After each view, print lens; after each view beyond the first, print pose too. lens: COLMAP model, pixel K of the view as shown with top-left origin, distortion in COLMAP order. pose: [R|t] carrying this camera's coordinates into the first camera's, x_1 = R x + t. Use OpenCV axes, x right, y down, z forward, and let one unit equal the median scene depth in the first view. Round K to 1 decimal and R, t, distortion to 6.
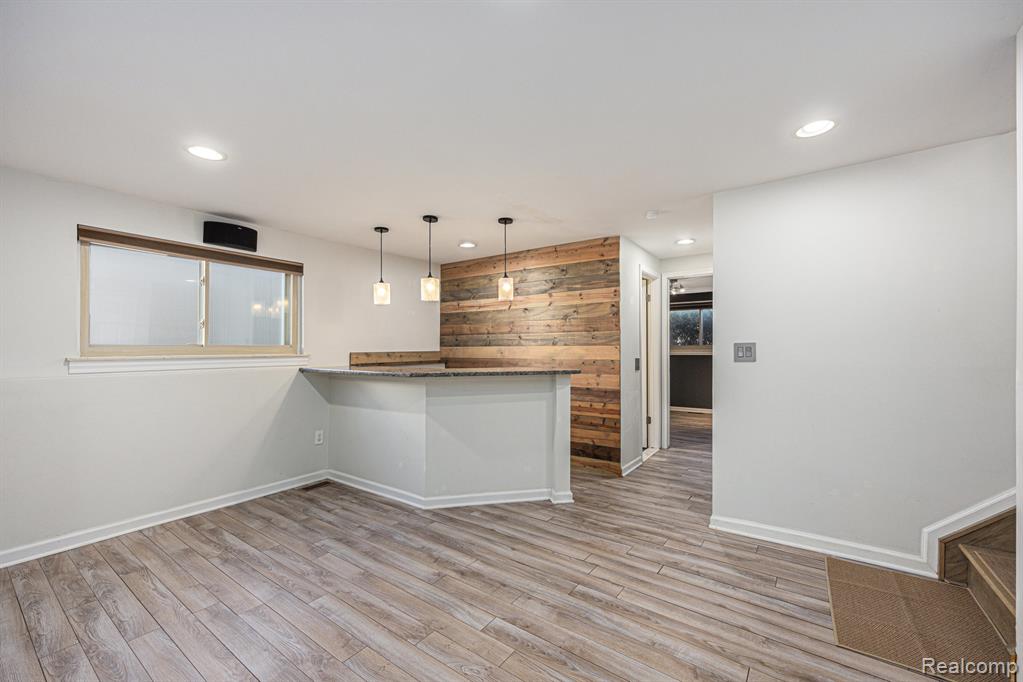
lens RADIAL K [[429.6, 0, 504.2], [0, 429.6, 346.4], [0, 0, 1]] dist [0.002311, 0.000667]
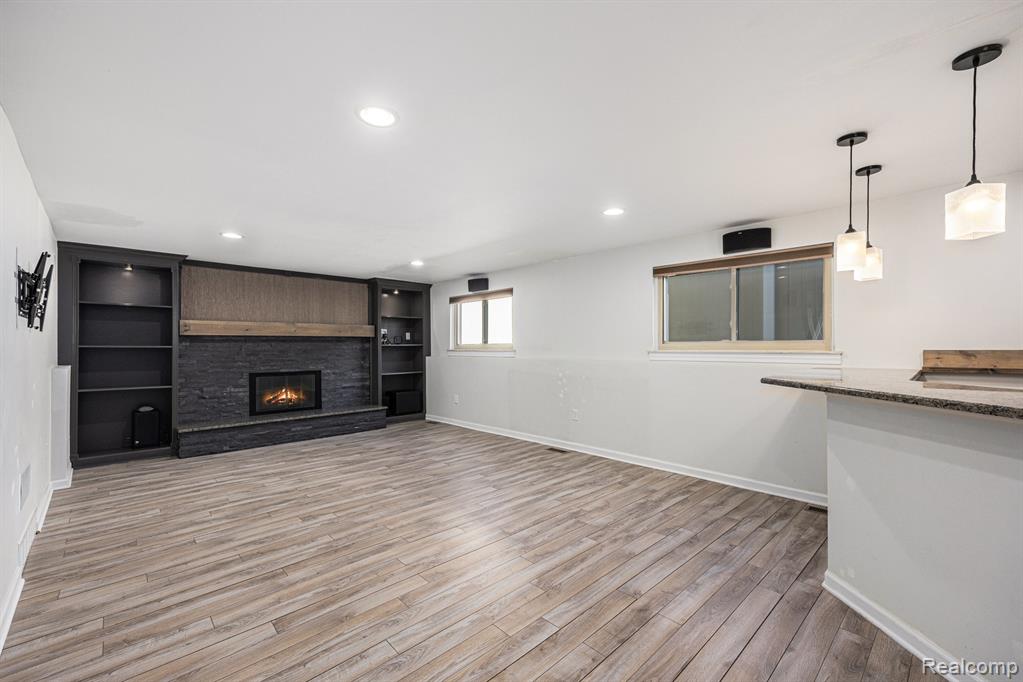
lens RADIAL K [[429.6, 0, 505.9], [0, 429.6, 342.4], [0, 0, 1]] dist [0.002311, 0.000667]
pose [[-0.201116, -0.002518, -0.979564, 0.668237], [0.007660, 0.999962, -0.004143, -0.000097], [0.979538, -0.008337, -0.201089, 0.769130]]
